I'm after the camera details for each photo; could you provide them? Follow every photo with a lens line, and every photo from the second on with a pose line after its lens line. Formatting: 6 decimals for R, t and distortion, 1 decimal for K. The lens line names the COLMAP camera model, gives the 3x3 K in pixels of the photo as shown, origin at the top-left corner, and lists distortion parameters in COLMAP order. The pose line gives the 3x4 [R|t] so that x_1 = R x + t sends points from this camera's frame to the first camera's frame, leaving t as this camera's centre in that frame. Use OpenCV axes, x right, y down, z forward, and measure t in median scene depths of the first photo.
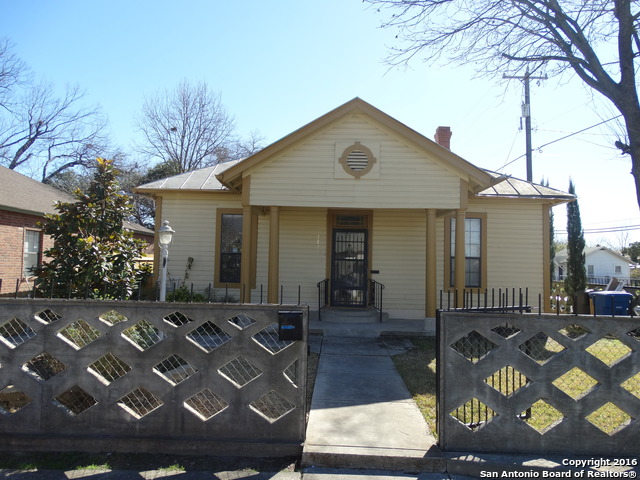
lens RADIAL K [[459.0, 0, 318.5], [0, 459.0, 240.1], [0, 0, 1]] dist [0.001060, 0.008266]
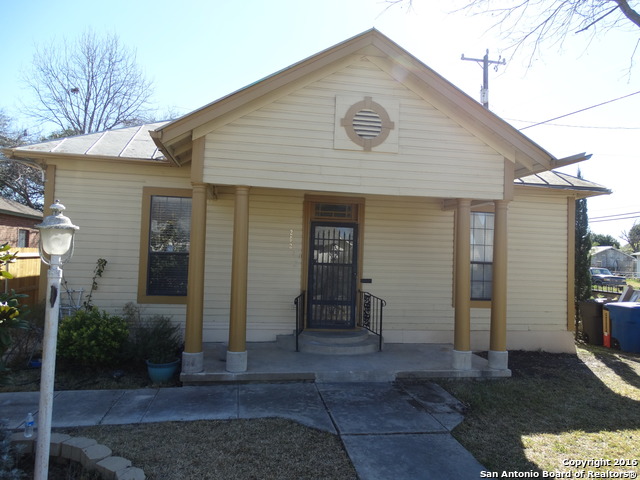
lens RADIAL K [[459.0, 0, 321.2], [0, 459.0, 239.8], [0, 0, 1]] dist [0.001060, 0.008266]
pose [[0.981946, 0.017765, 0.188323, -0.091019], [-0.023074, 0.999395, 0.026038, -0.014665], [-0.187746, -0.029914, 0.981762, 0.283751]]
